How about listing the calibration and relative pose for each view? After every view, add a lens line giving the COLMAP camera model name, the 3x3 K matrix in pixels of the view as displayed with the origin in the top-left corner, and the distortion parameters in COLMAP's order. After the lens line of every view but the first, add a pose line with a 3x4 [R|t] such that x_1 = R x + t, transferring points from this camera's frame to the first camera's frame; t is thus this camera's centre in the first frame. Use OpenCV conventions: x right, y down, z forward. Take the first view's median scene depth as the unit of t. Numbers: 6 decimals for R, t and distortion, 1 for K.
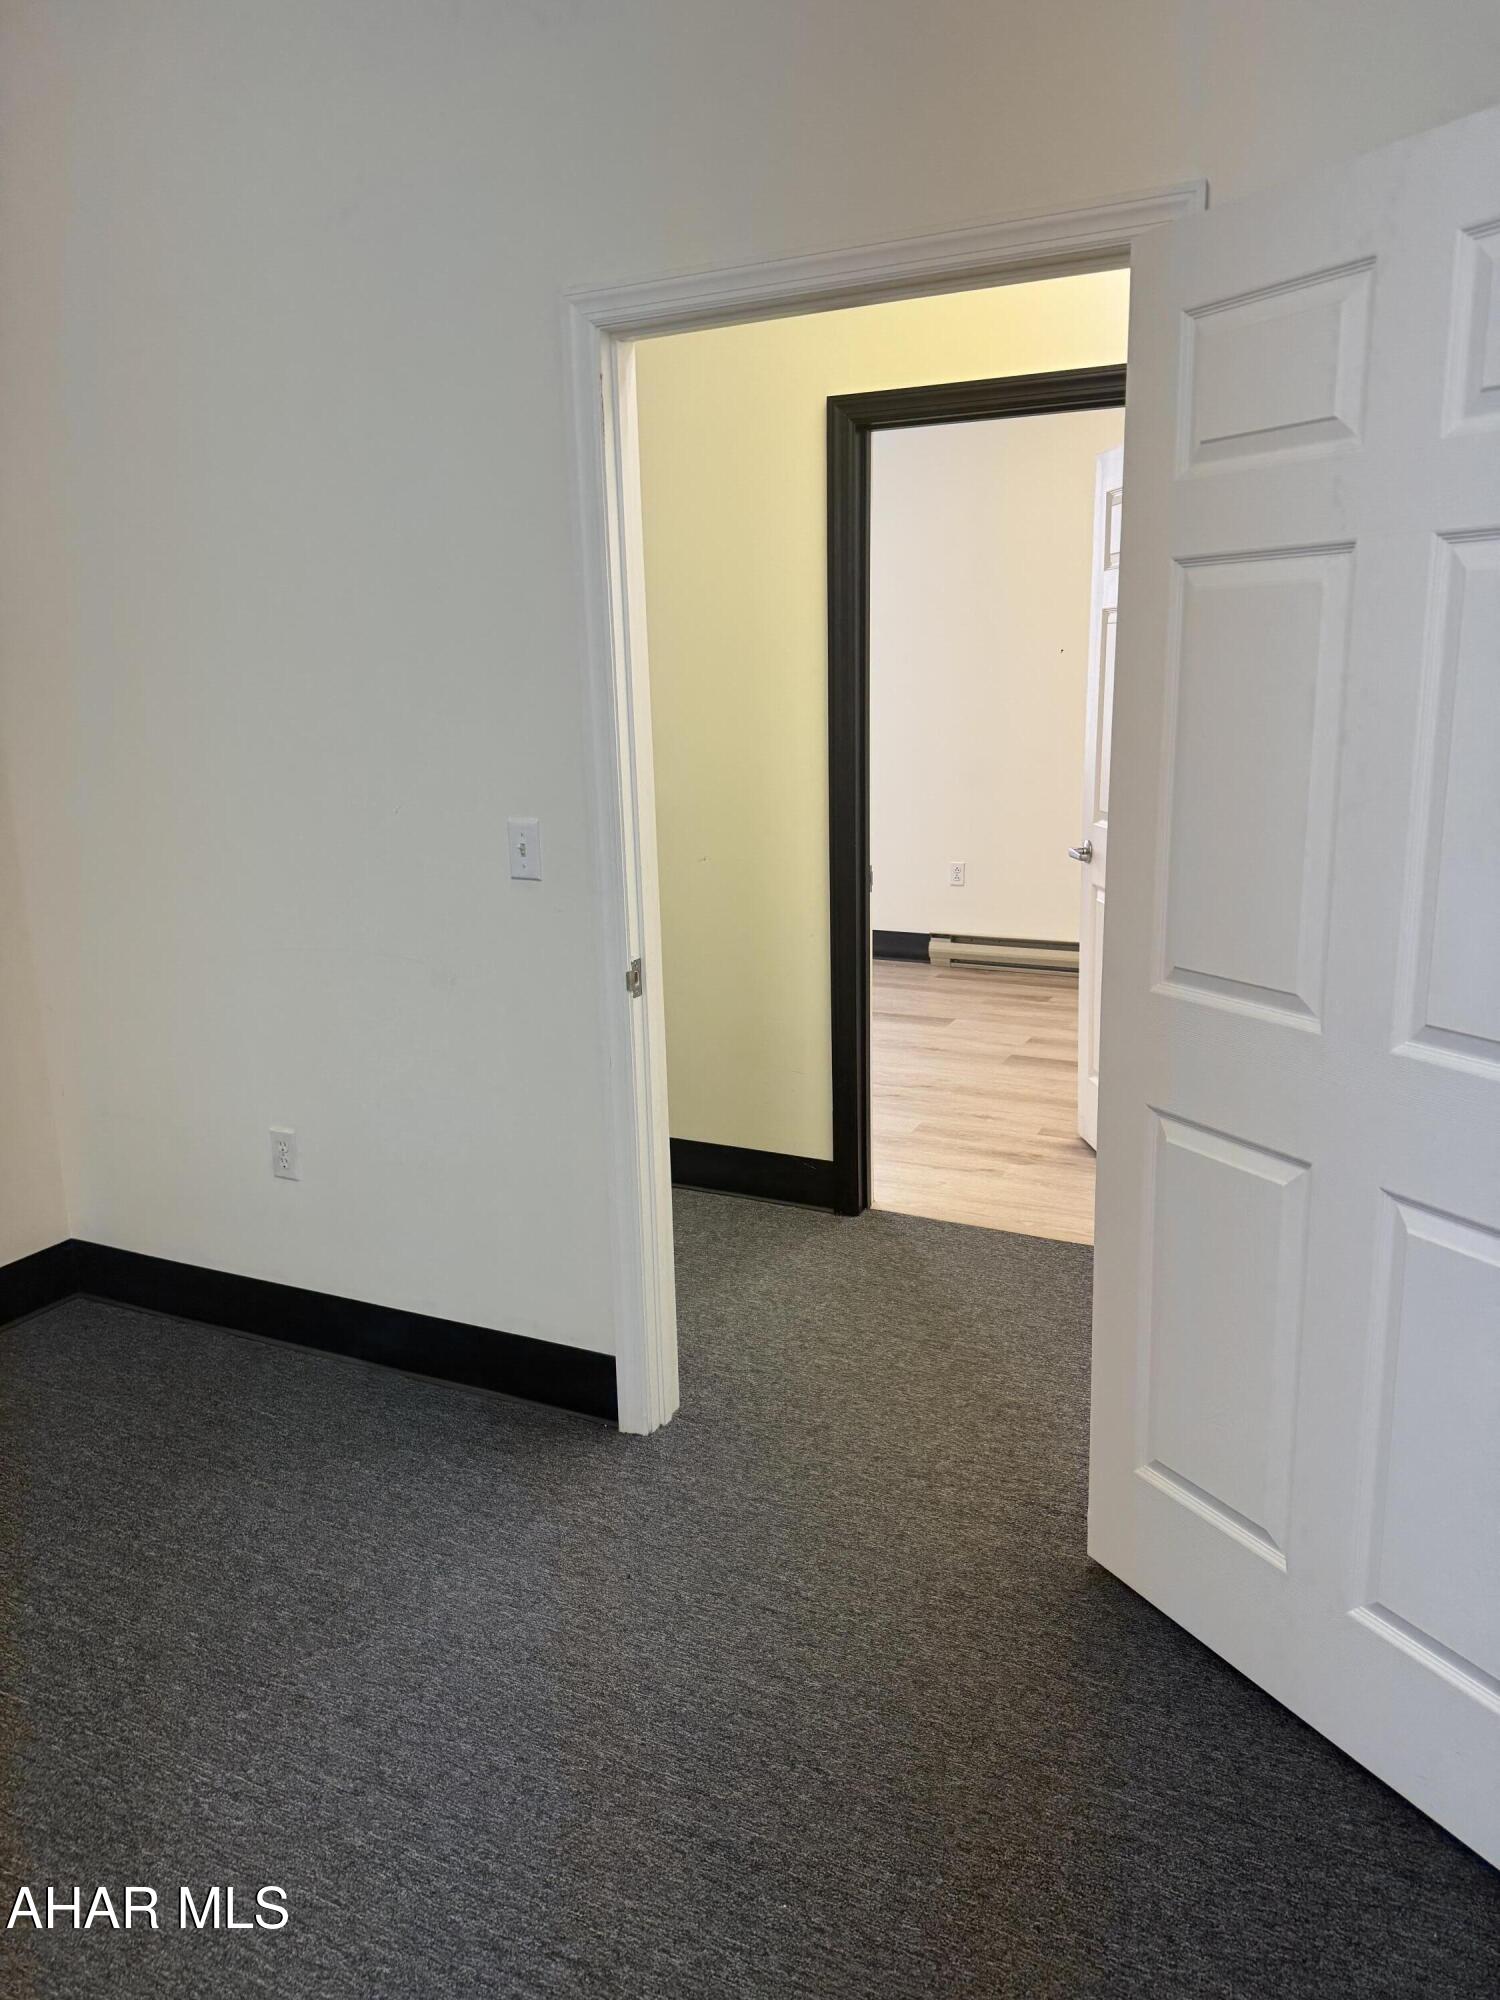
lens RADIAL K [[1411.6, 0, 757.8], [0, 1411.6, 998.1], [0, 0, 1]] dist [0.031579, -0.006159]
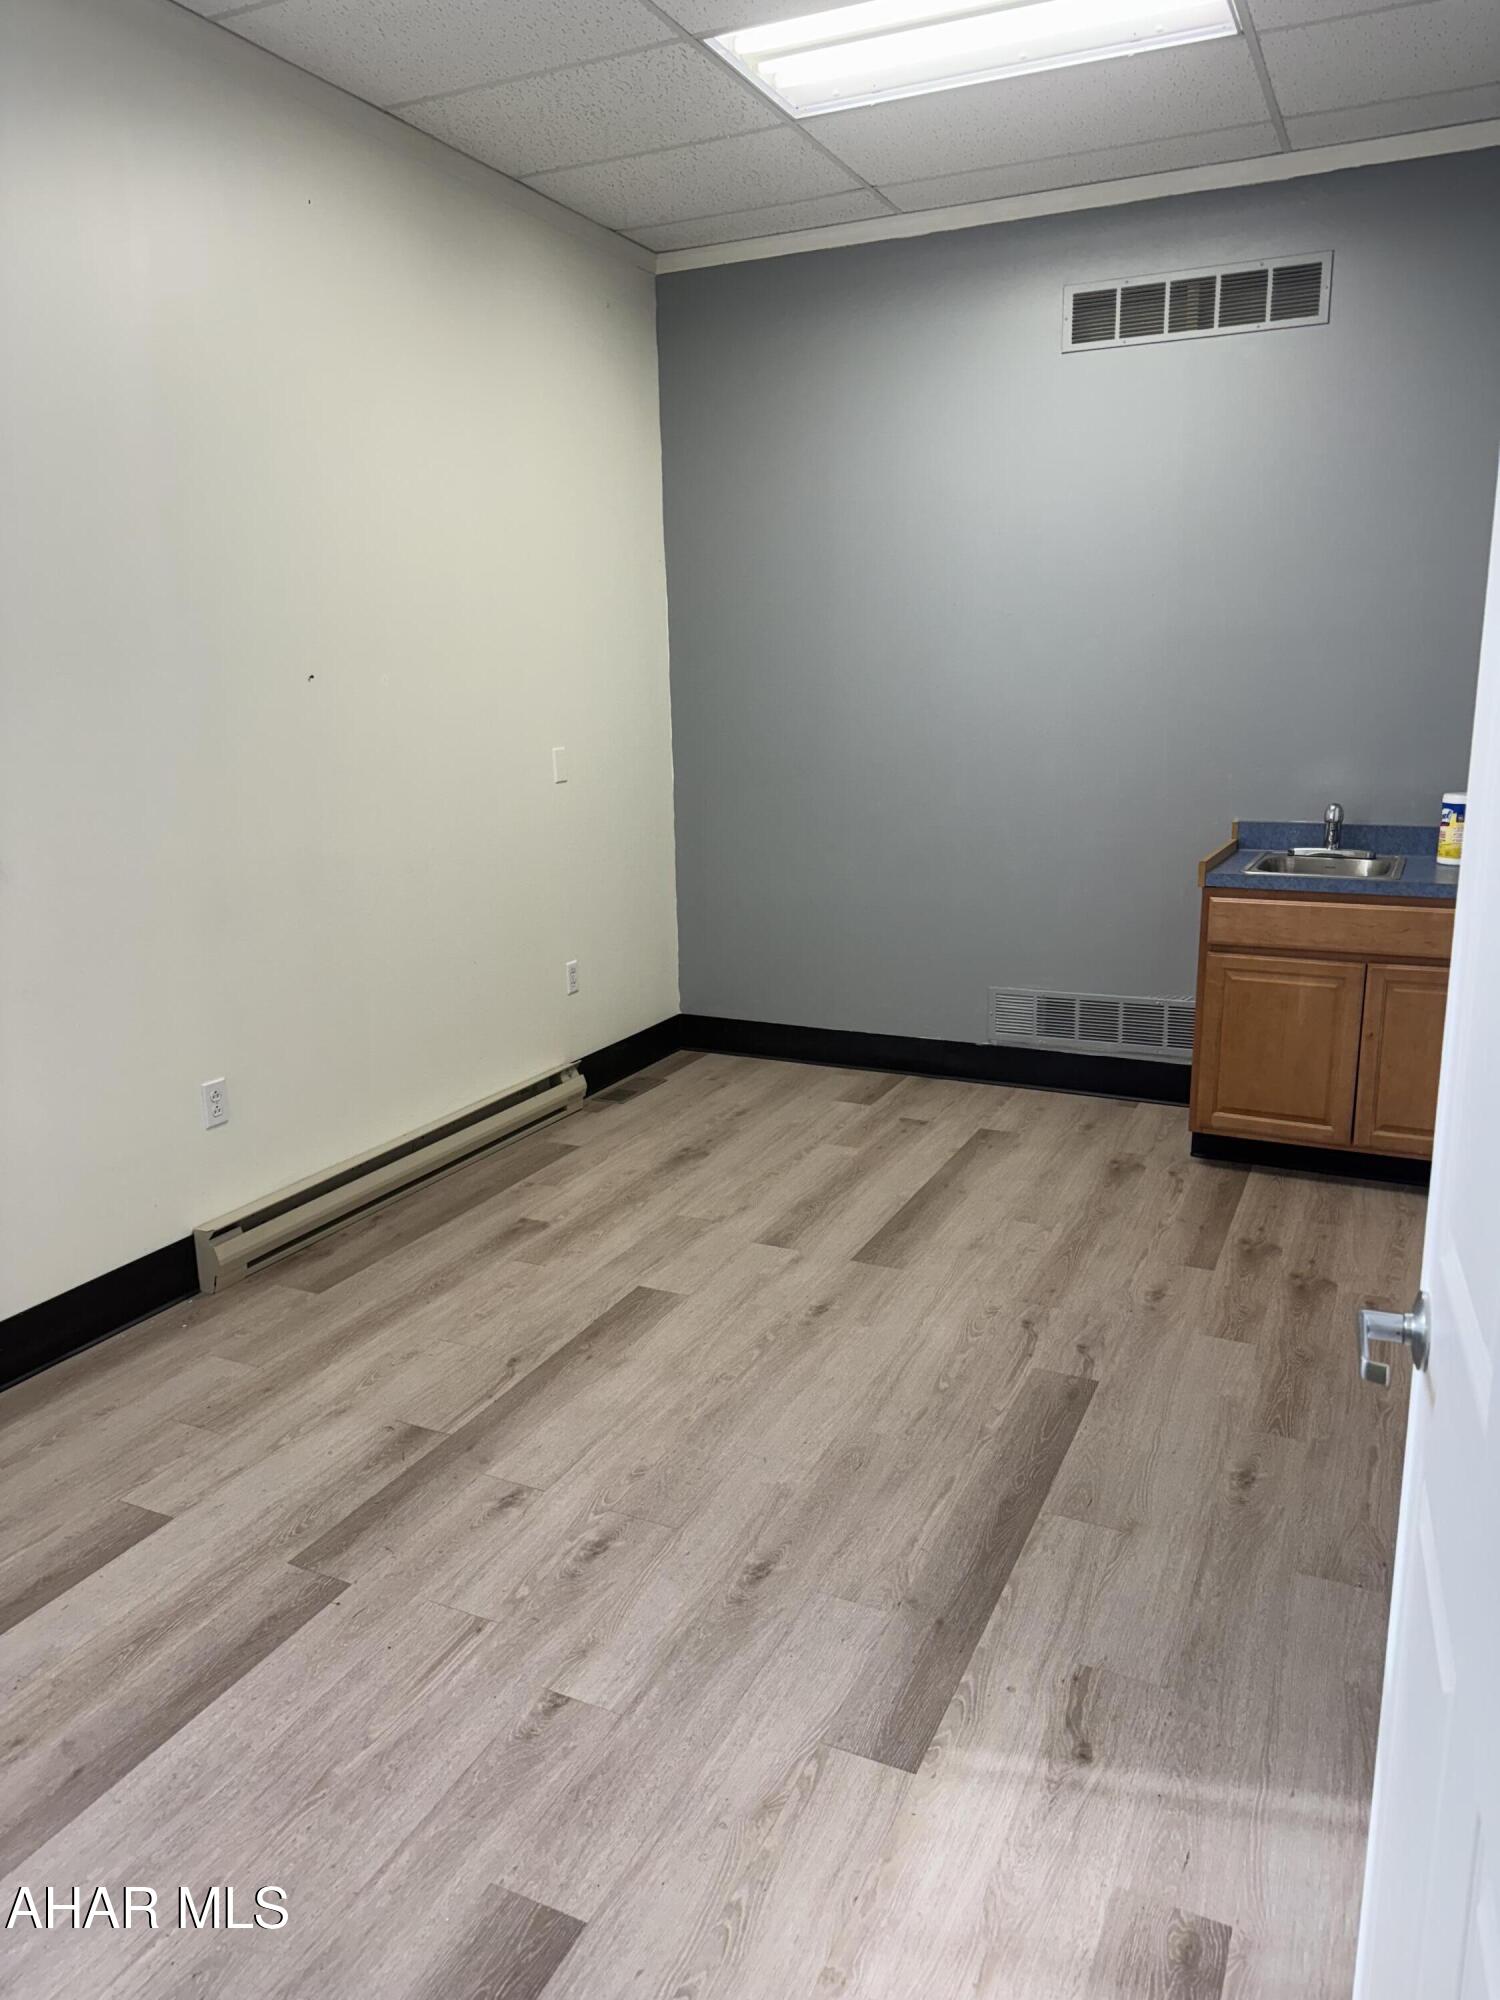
lens RADIAL K [[1411.6, 0, 757.8], [0, 1411.6, 998.1], [0, 0, 1]] dist [0.031579, -0.006159]
pose [[-0.001910, -0.206404, 0.978465, -0.395173], [0.258663, 0.945065, 0.199863, -0.196405], [-0.965966, 0.253474, 0.051584, 0.863625]]
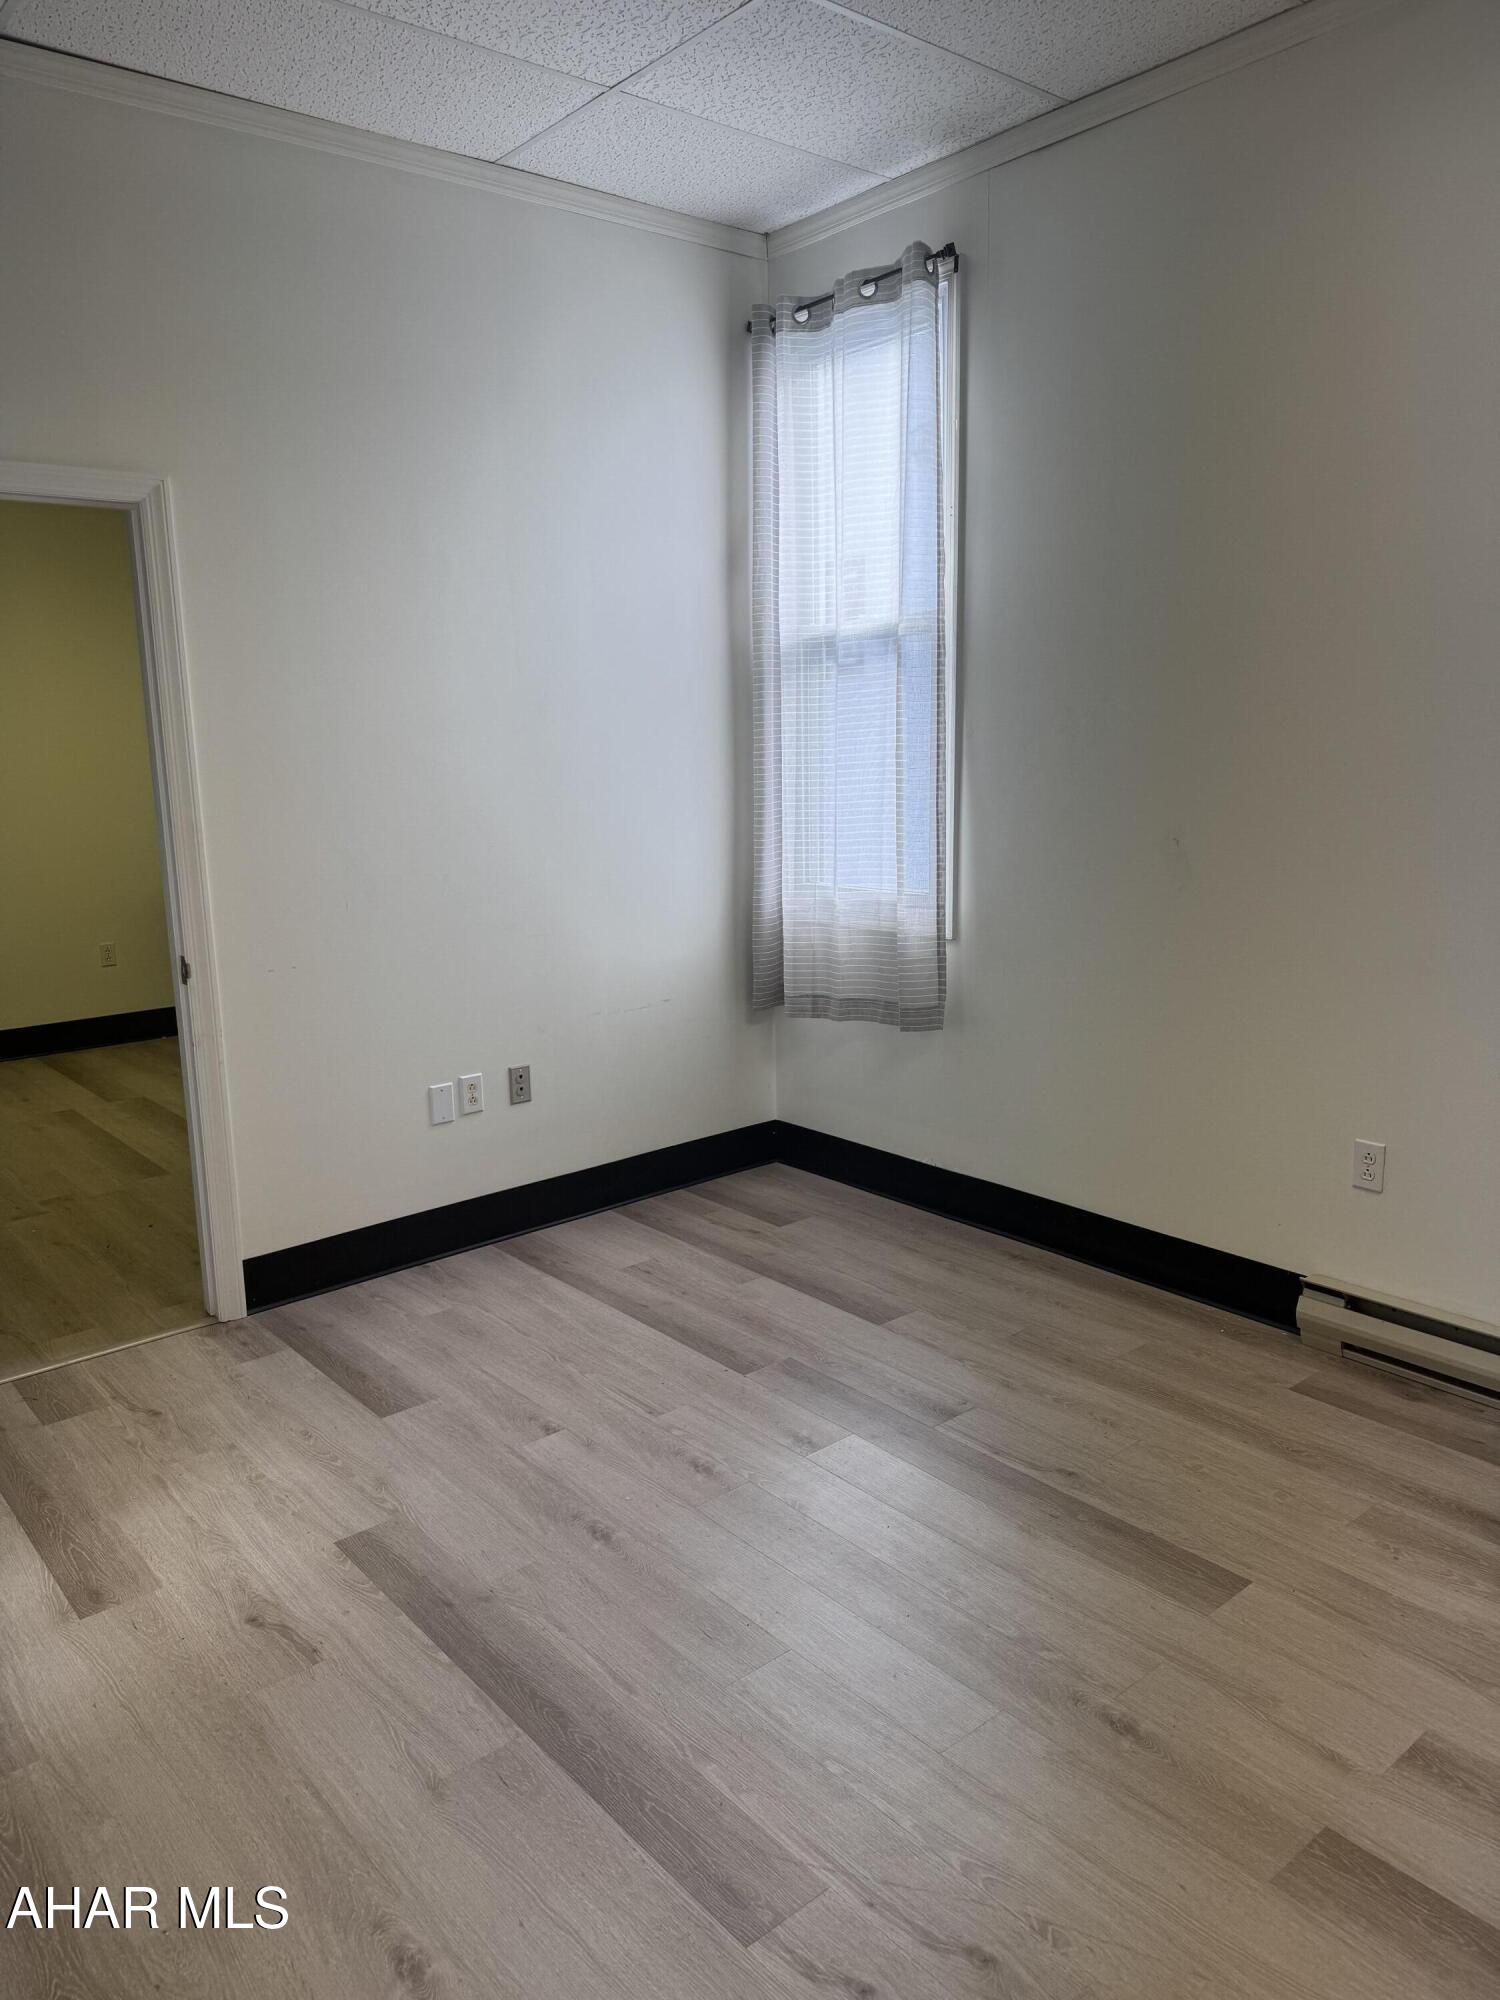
lens RADIAL K [[1411.6, 0, 757.8], [0, 1411.6, 998.1], [0, 0, 1]] dist [0.031579, -0.006159]
pose [[0.914154, 0.077918, -0.397809, 0.154891], [-0.093558, 0.995412, -0.020023, -0.129353], [0.394424, 0.055522, 0.917250, 0.535648]]
